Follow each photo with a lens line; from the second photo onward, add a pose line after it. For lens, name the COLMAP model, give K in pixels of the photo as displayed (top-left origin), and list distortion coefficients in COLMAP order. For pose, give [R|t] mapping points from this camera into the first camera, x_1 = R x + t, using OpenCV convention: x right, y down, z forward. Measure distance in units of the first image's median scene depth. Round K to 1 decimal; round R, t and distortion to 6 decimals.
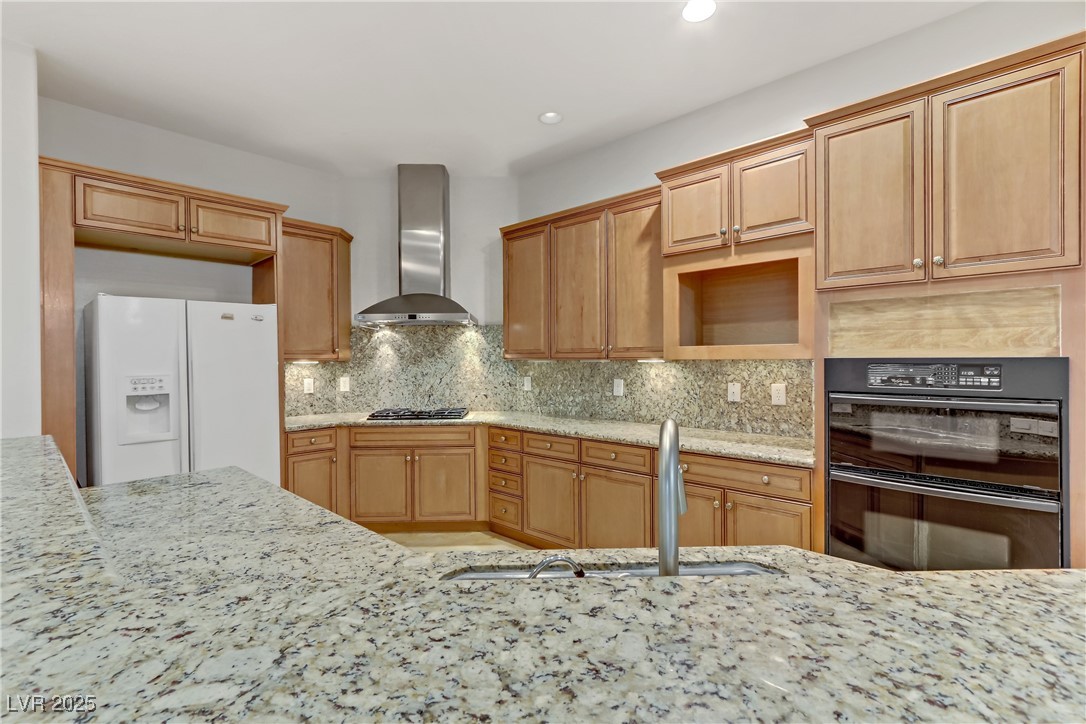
lens RADIAL K [[503.8, 0, 543.0], [0, 503.8, 362.0], [0, 0, 1]] dist [0.015980, 0.000145]
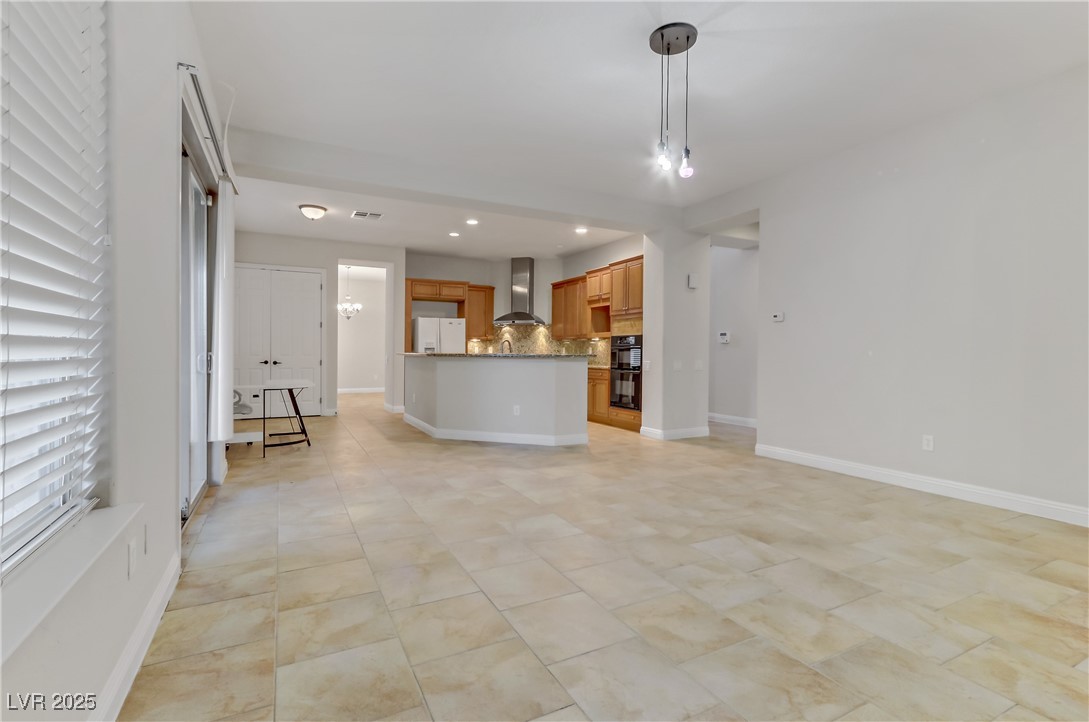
lens RADIAL K [[505.1, 0, 544.5], [0, 505.1, 361.0], [0, 0, 1]] dist [0.015980, 0.000145]
pose [[0.945064, 0.020362, -0.326252, 0.673103], [-0.017350, 0.999776, 0.012141, 0.067709], [0.326426, -0.005813, 0.945205, -1.254762]]
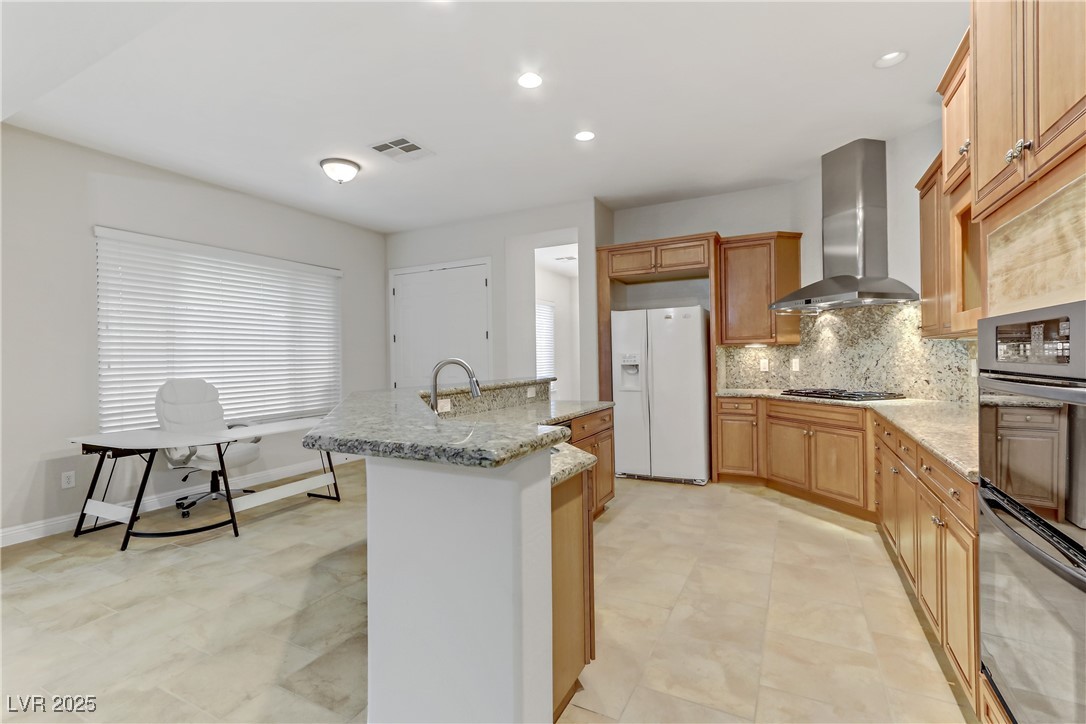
lens RADIAL K [[493.2, 0, 537.8], [0, 493.2, 359.1], [0, 0, 1]] dist [-0.003539, 0.000249]
pose [[0.272290, 0.006400, -0.962194, 0.564796], [0.006269, 0.999945, 0.008426, 0.019462], [0.962195, -0.008326, 0.272235, 0.149094]]
